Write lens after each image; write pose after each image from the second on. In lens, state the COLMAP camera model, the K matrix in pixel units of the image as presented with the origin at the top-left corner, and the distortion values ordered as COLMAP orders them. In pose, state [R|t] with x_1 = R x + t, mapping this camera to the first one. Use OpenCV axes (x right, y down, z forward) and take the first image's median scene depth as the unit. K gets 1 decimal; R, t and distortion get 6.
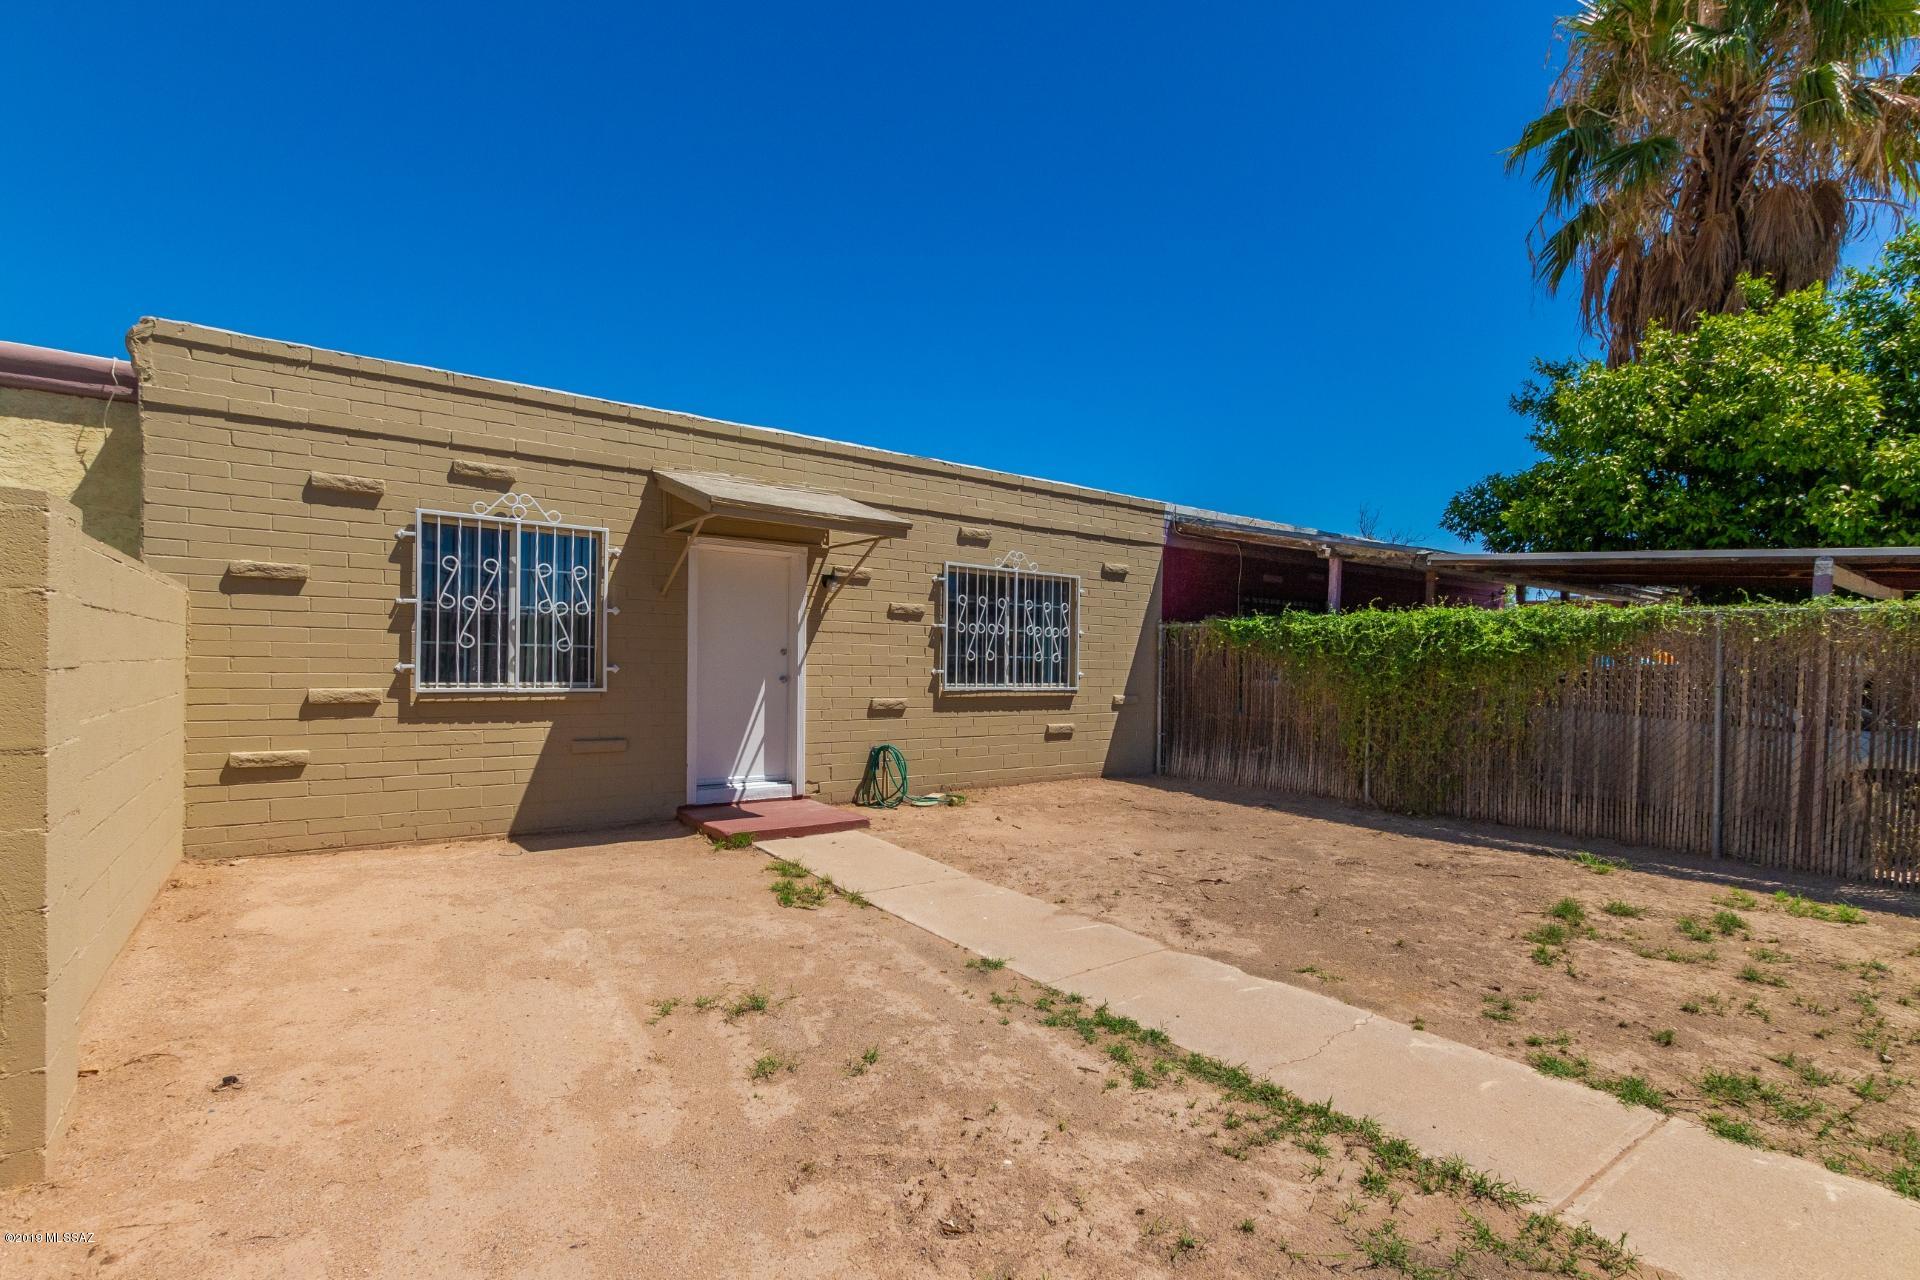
lens RADIAL K [[874.5, 0, 958.8], [0, 874.5, 667.6], [0, 0, 1]] dist [0.001704, -0.000607]
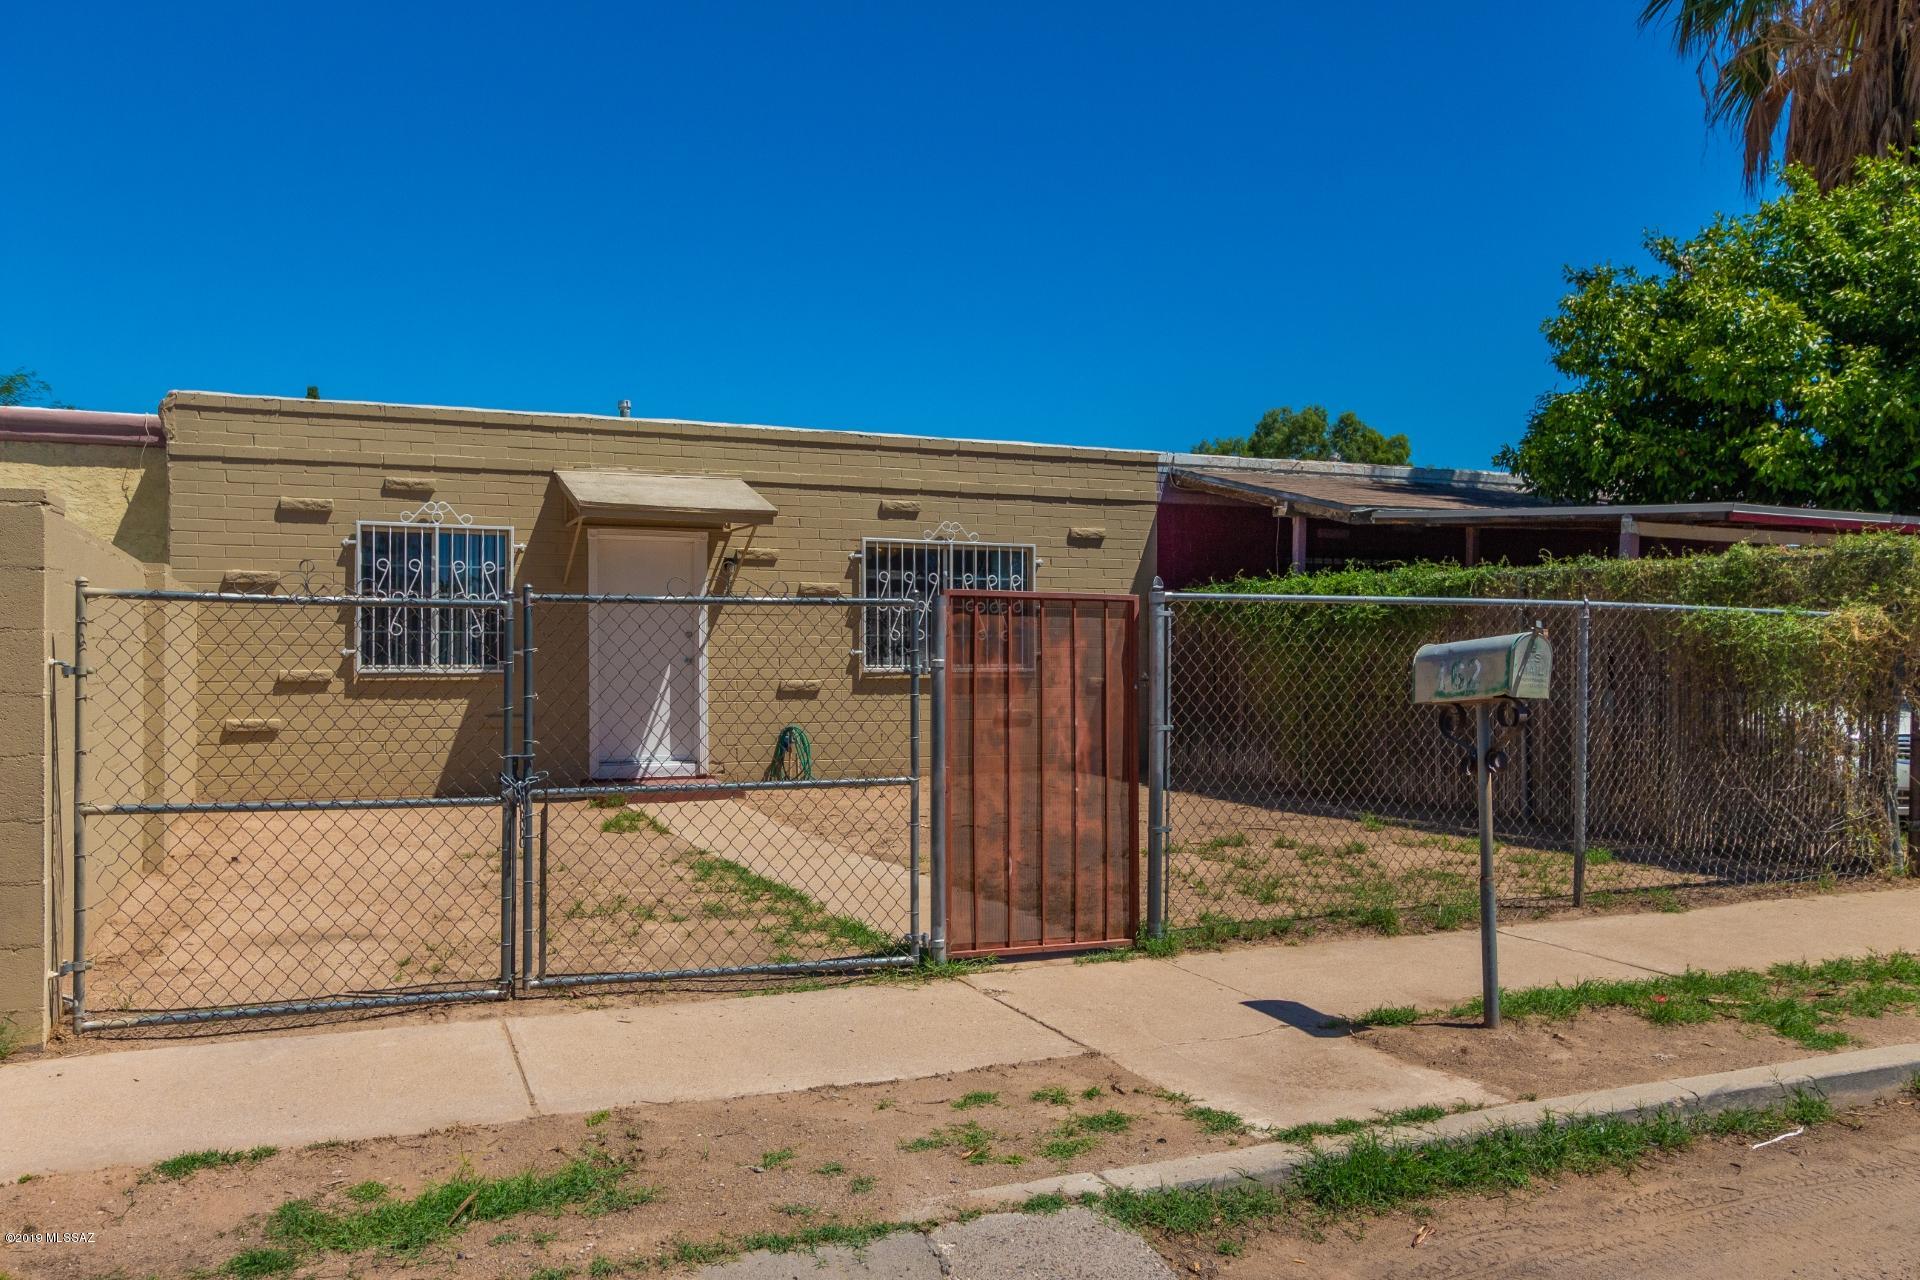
lens RADIAL K [[1509.9, 0, 960.0], [0, 1509.9, 641.8], [0, 0, 1]] dist [-0.003534, -0.007461]
pose [[0.974242, -0.019368, -0.224671, 0.573615], [0.015406, 0.999694, -0.019373, 0.033659], [0.224977, 0.015412, 0.974242, -0.734035]]
